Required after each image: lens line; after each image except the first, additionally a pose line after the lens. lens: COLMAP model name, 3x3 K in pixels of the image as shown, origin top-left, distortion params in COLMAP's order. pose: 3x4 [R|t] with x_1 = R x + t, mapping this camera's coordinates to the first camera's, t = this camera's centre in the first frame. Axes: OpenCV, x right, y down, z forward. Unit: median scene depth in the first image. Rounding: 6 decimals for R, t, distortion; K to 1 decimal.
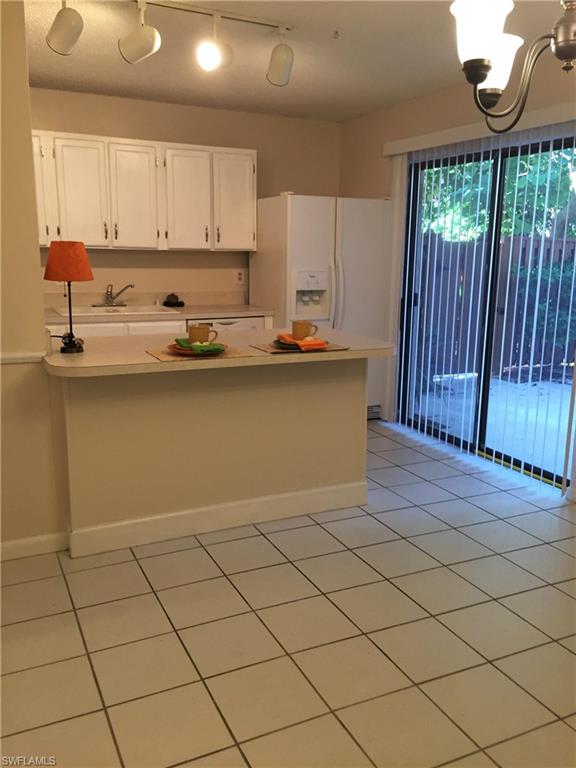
lens RADIAL K [[668.2, 0, 291.8], [0, 668.2, 388.9], [0, 0, 1]] dist [0.057138, -0.042623]
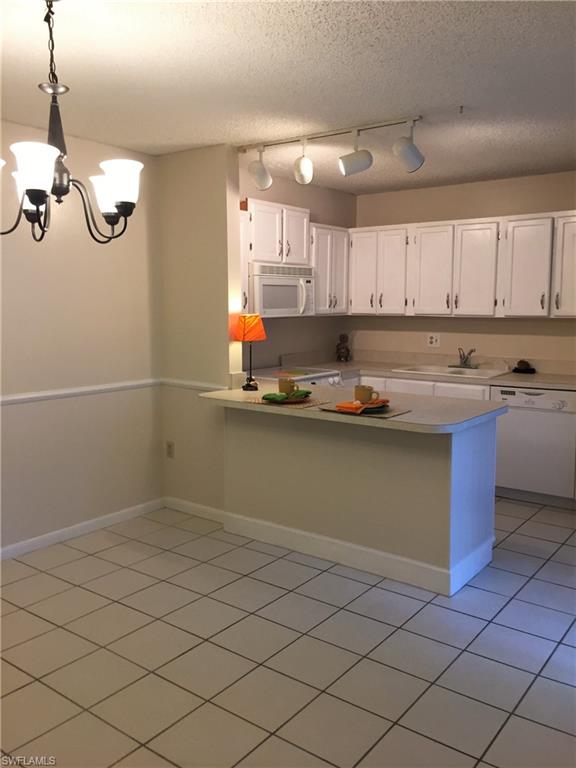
lens RADIAL K [[668.2, 0, 288.6], [0, 668.2, 391.8], [0, 0, 1]] dist [0.057138, -0.042623]
pose [[0.434115, 0.104187, -0.894812, 0.618276], [-0.178400, 0.983560, 0.027971, -0.066956], [0.883016, 0.147492, 0.445565, 0.276392]]
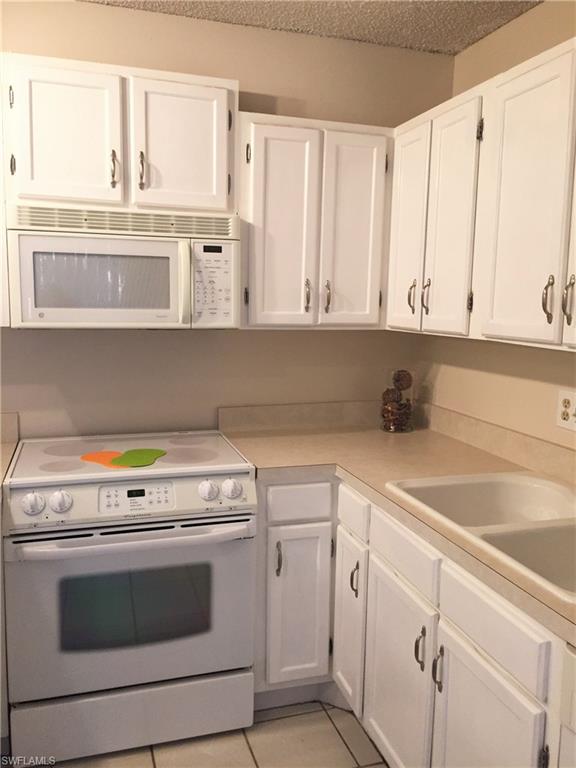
lens RADIAL K [[668.2, 0, 291.4], [0, 668.2, 384.3], [0, 0, 1]] dist [0.057138, -0.042623]
pose [[-0.164686, 0.108251, -0.980388, 0.098009], [-0.226003, 0.963374, 0.144337, -0.208288], [0.960105, 0.245340, -0.134189, 0.906945]]
